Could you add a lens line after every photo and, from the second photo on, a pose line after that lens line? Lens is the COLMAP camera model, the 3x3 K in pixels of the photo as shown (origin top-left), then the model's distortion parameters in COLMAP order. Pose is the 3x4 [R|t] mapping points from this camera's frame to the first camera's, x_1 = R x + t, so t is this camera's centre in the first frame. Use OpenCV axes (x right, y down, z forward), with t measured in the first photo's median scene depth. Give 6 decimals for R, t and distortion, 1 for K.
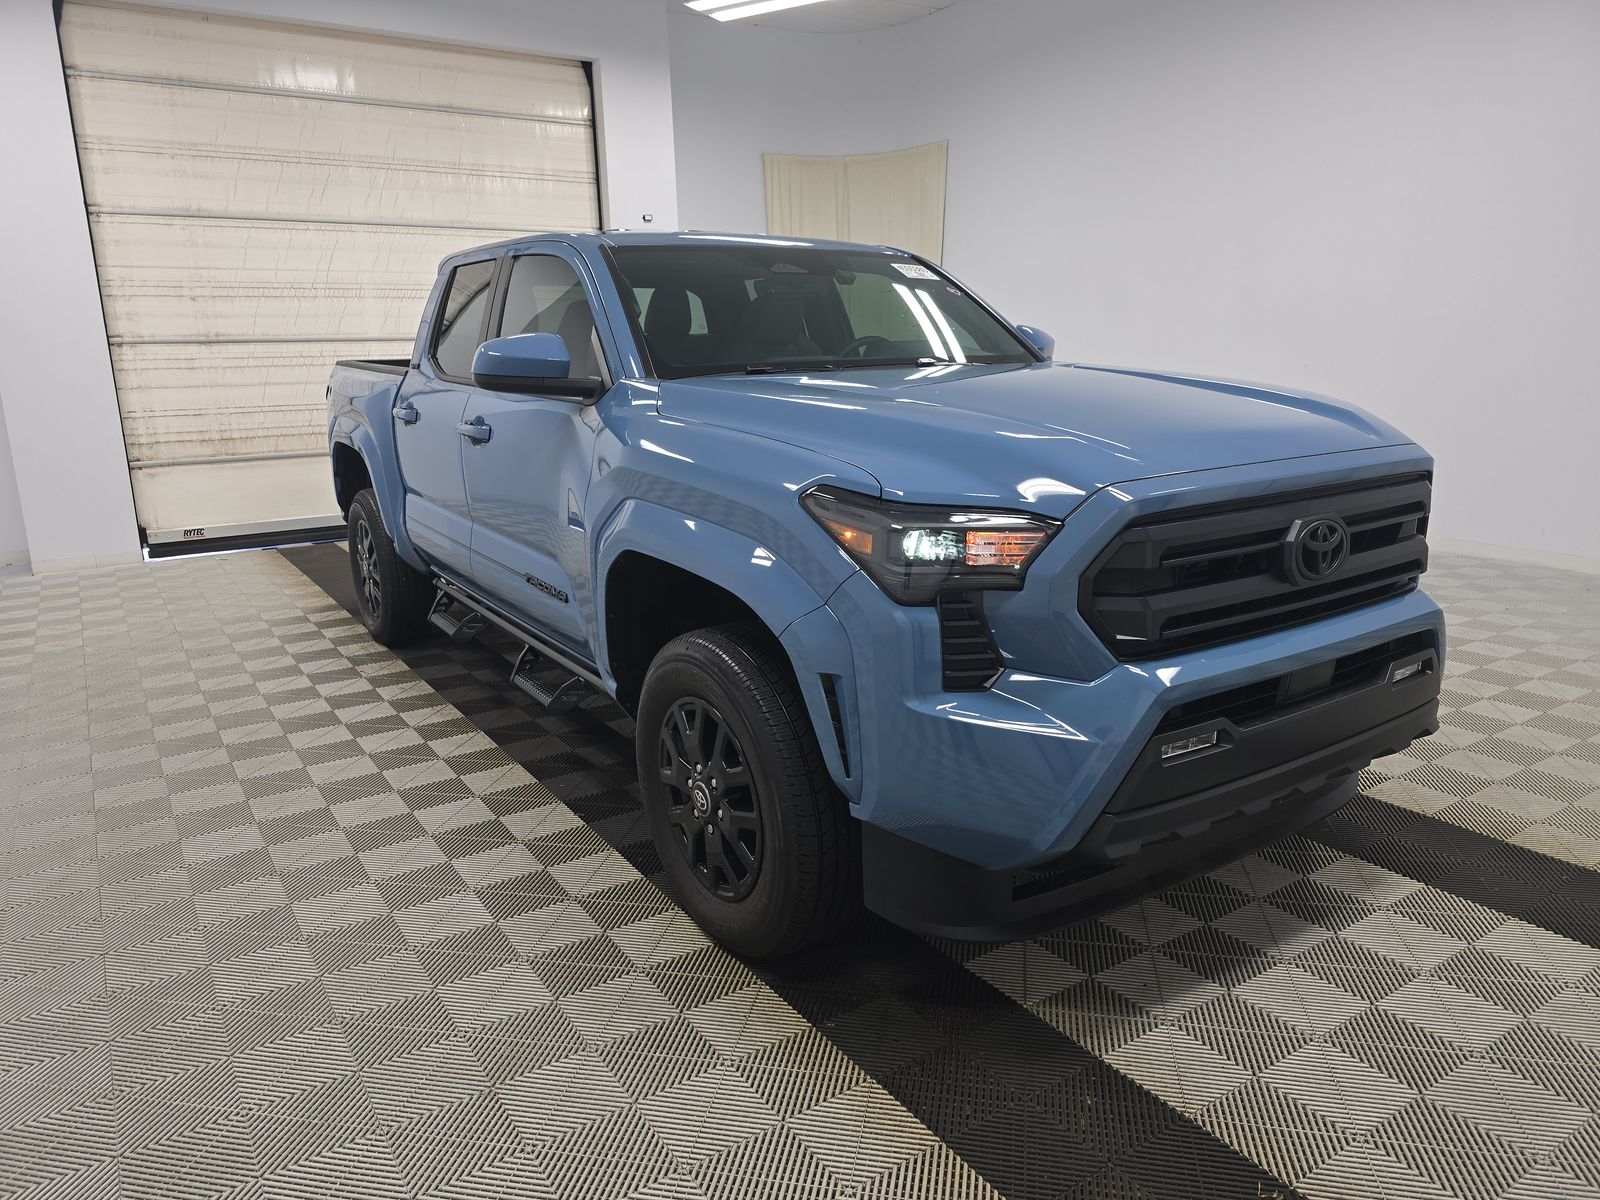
lens RADIAL K [[1088.6, 0, 802.4], [0, 1088.6, 584.2], [0, 0, 1]] dist [-0.000417, -0.007842]
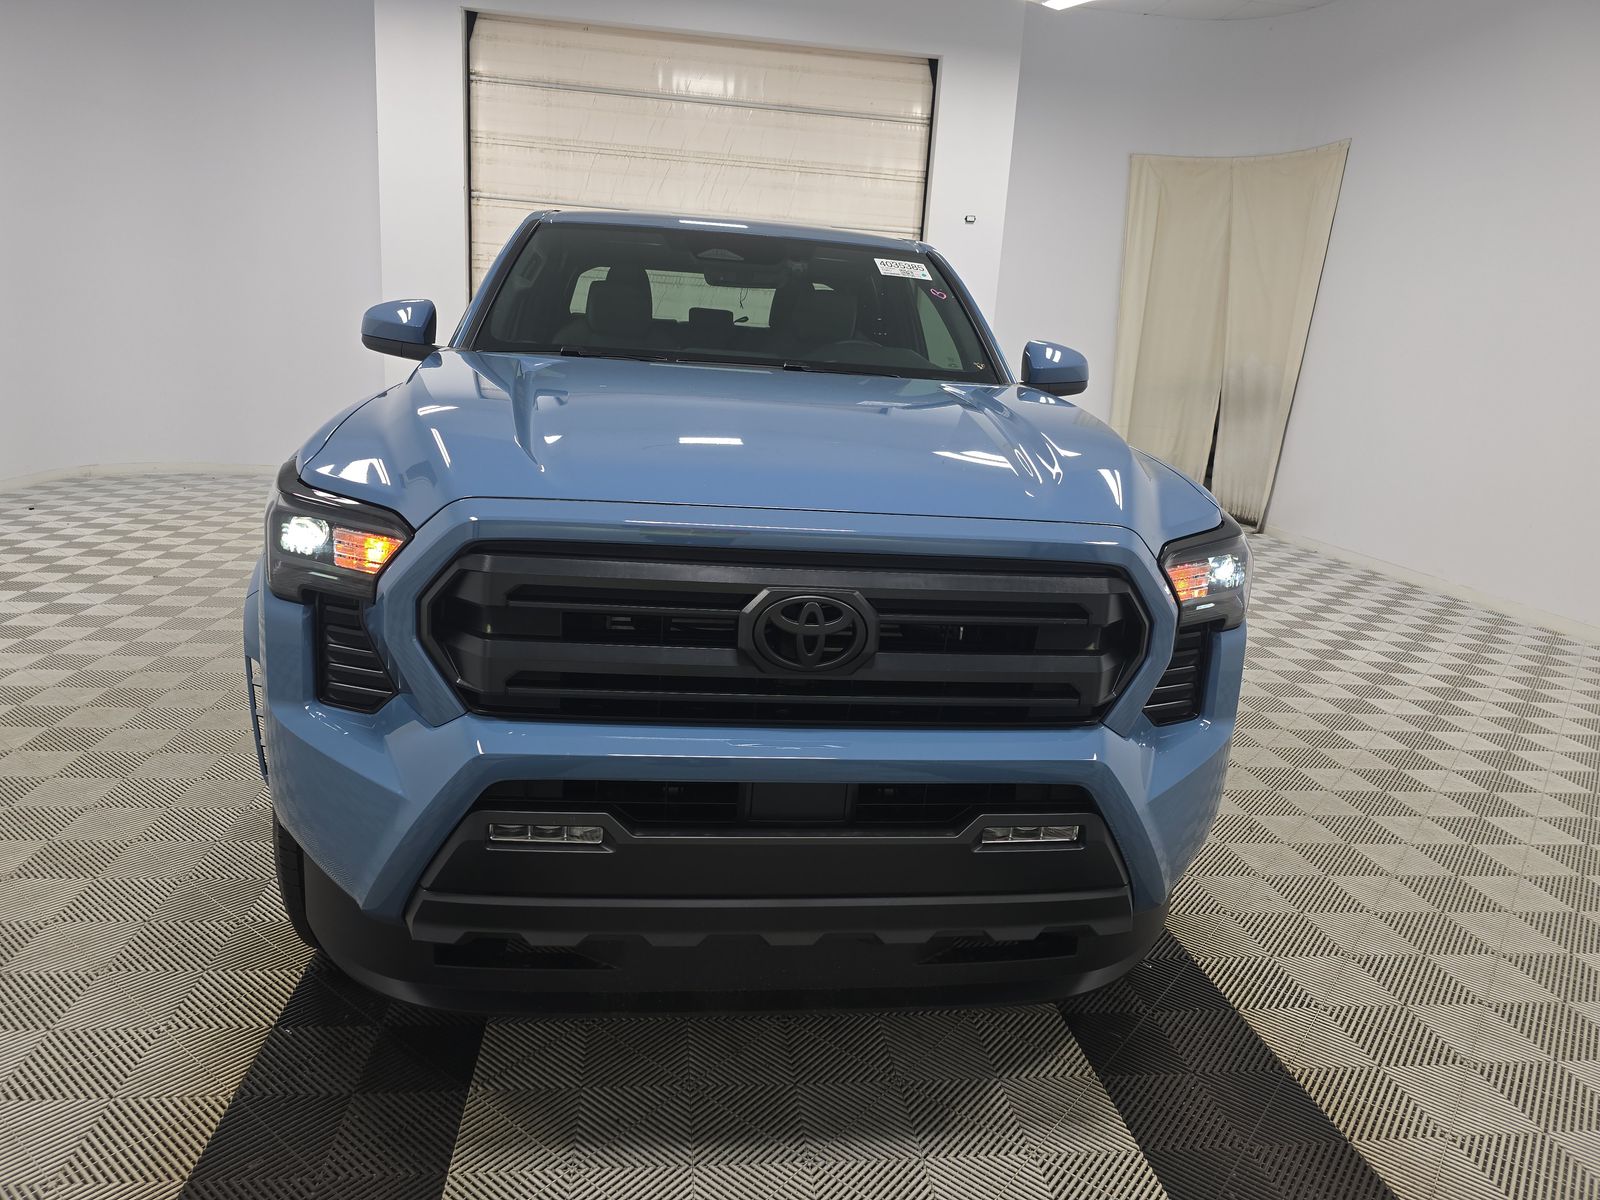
lens RADIAL K [[1058.0, 0, 800.0], [0, 1058.0, 600.0], [0, 0, 1]] dist [0.003237, -0.003643]
pose [[0.889853, 0.179729, -0.419356, 0.224471], [-0.175125, 0.983285, 0.049812, -0.025808], [0.421299, 0.029115, 0.906454, 0.104098]]
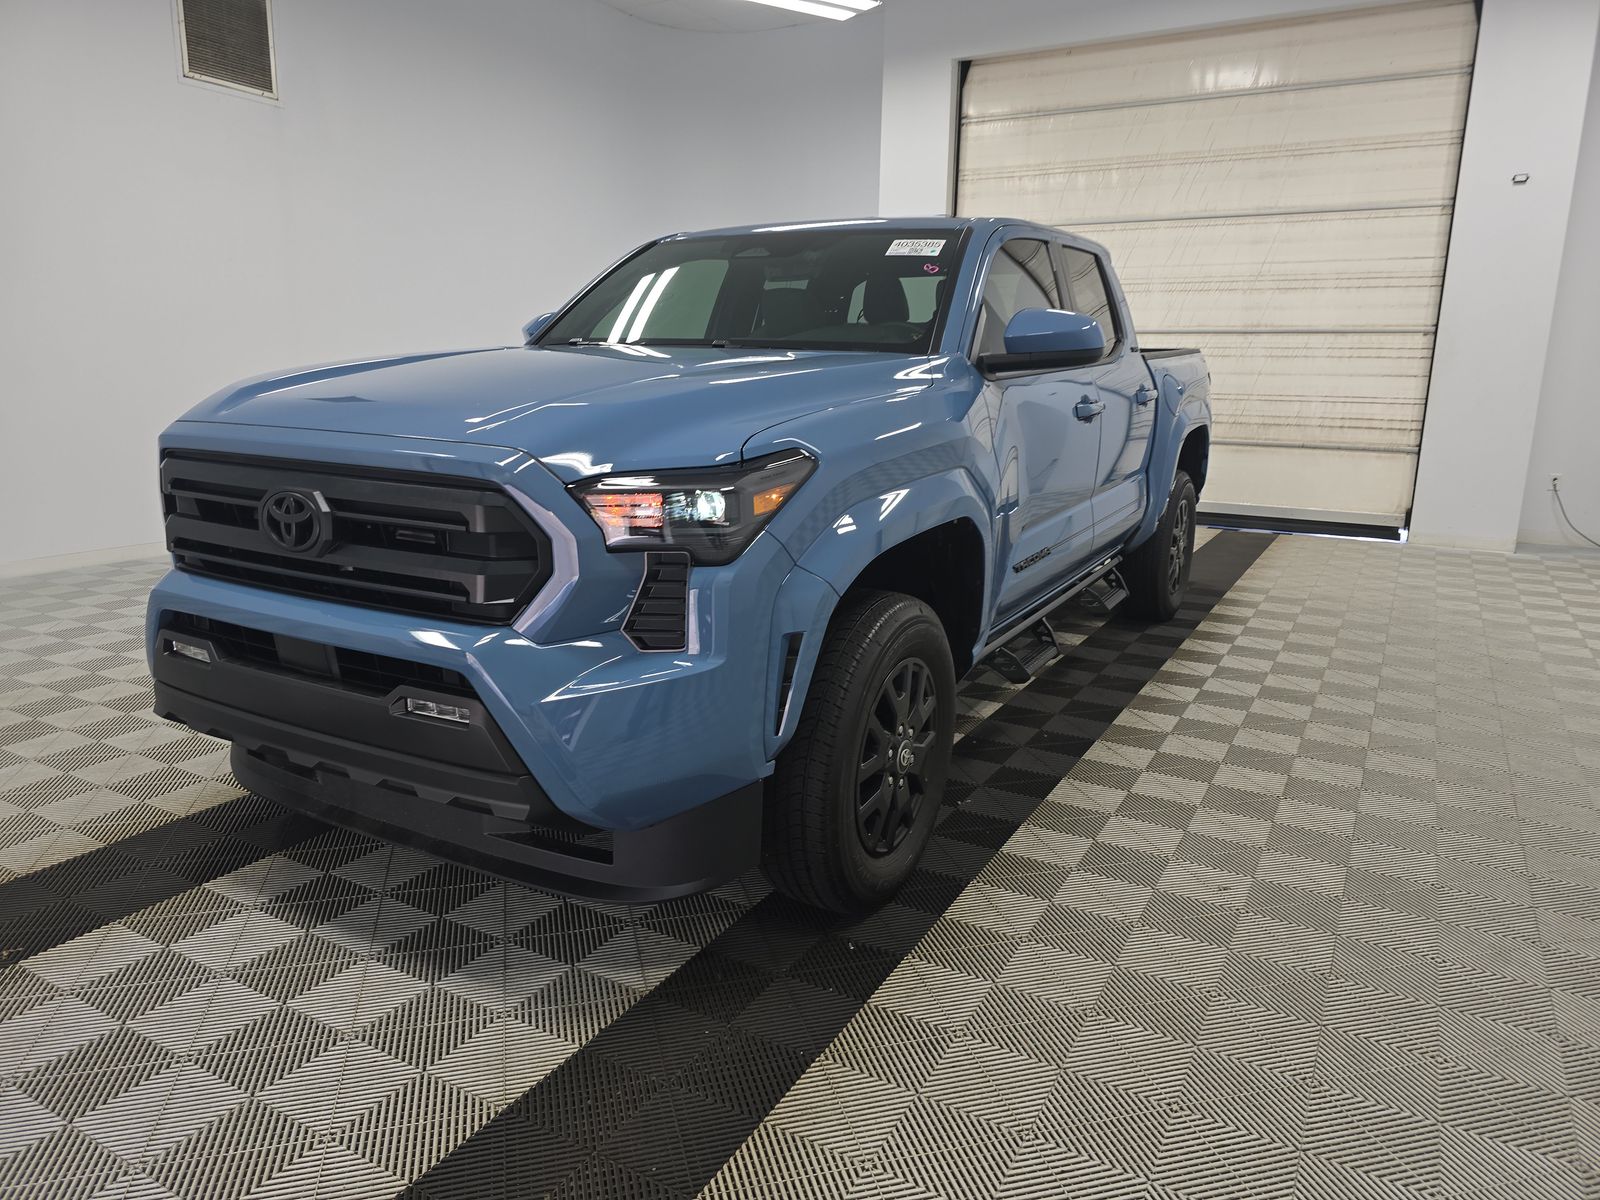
lens RADIAL K [[1058.0, 0, 800.0], [0, 1058.0, 600.0], [0, 0, 1]] dist [0.003237, -0.003643]
pose [[0.442863, 0.225794, -0.867692, 0.440277], [-0.209049, 0.967101, 0.144966, -0.057159], [0.871878, 0.117190, 0.475495, 0.276297]]
